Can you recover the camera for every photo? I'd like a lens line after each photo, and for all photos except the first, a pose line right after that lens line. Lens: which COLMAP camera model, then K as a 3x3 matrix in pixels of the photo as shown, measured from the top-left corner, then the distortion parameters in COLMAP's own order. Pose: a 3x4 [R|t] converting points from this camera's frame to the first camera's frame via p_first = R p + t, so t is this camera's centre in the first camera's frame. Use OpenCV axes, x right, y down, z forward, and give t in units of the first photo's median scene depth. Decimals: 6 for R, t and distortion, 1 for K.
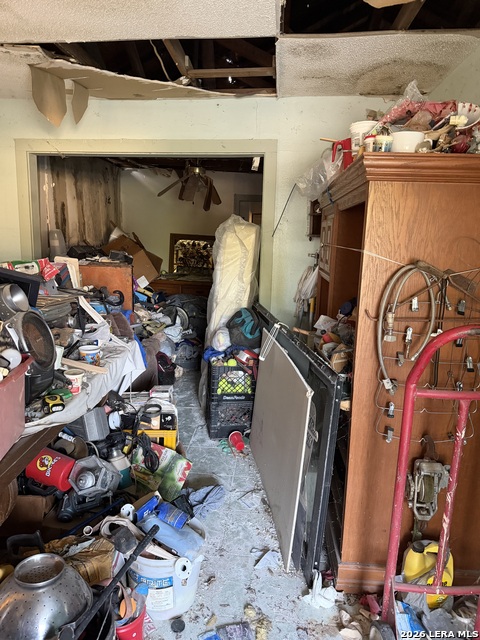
lens RADIAL K [[450.4, 0, 234.7], [0, 450.4, 318.8], [0, 0, 1]] dist [0.081775, -0.109780]
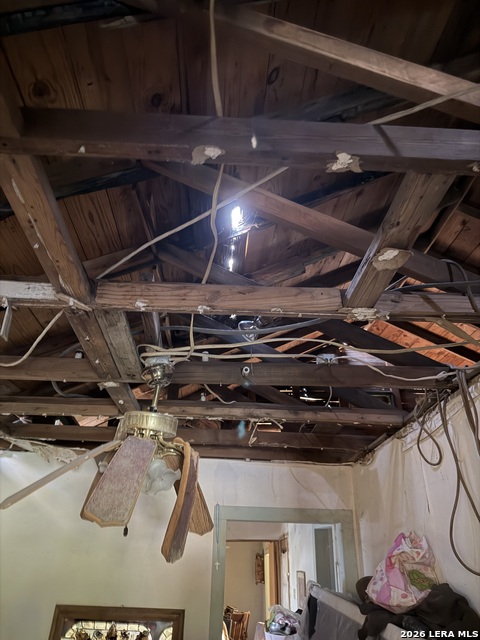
lens RADIAL K [[450.4, 0, 234.7], [0, 450.4, 318.8], [0, 0, 1]] dist [0.081775, -0.109780]
pose [[0.989897, 0.053364, 0.131366, -0.063651], [0.038522, 0.790411, -0.611364, -0.168620], [-0.136458, 0.610248, 0.780370, 0.626343]]
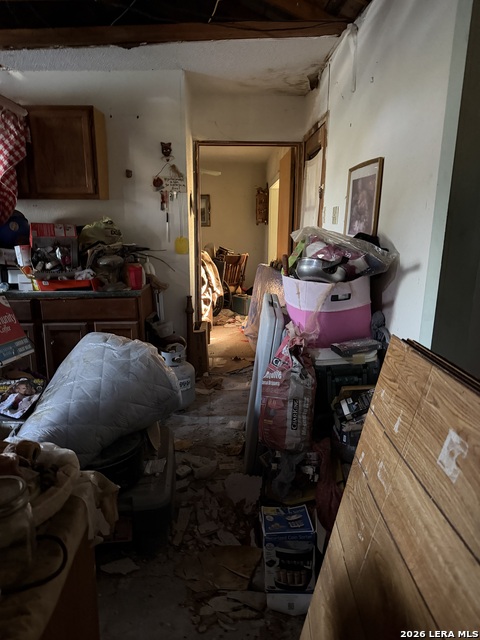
lens RADIAL K [[450.2, 0, 243.0], [0, 450.2, 320.1], [0, 0, 1]] dist [0.025933, -0.053872]
pose [[0.986956, -0.049211, 0.153282, 0.038266], [0.042763, 0.998068, 0.045082, -0.206191], [-0.155204, -0.037939, 0.987154, 1.252518]]
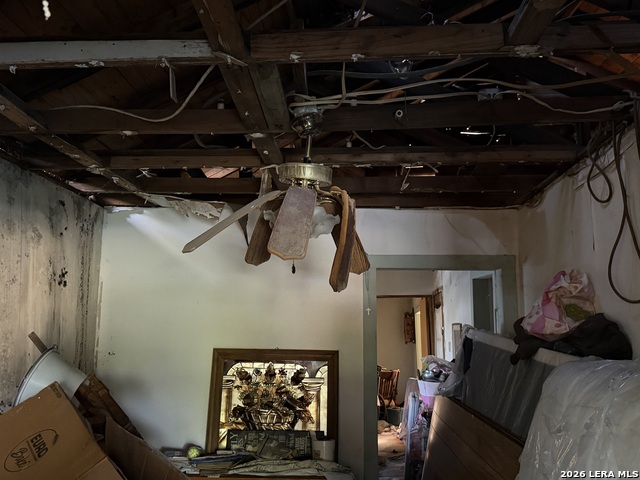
lens RADIAL K [[605.9, 0, 320.0], [0, 605.9, 240.0], [0, 0, 1]] dist [0.164632, -0.358694]
pose [[0.998244, -0.026659, 0.052897, -0.089102], [0.041913, 0.948921, -0.312718, -0.129030], [-0.041858, 0.314386, 0.948372, 0.536505]]
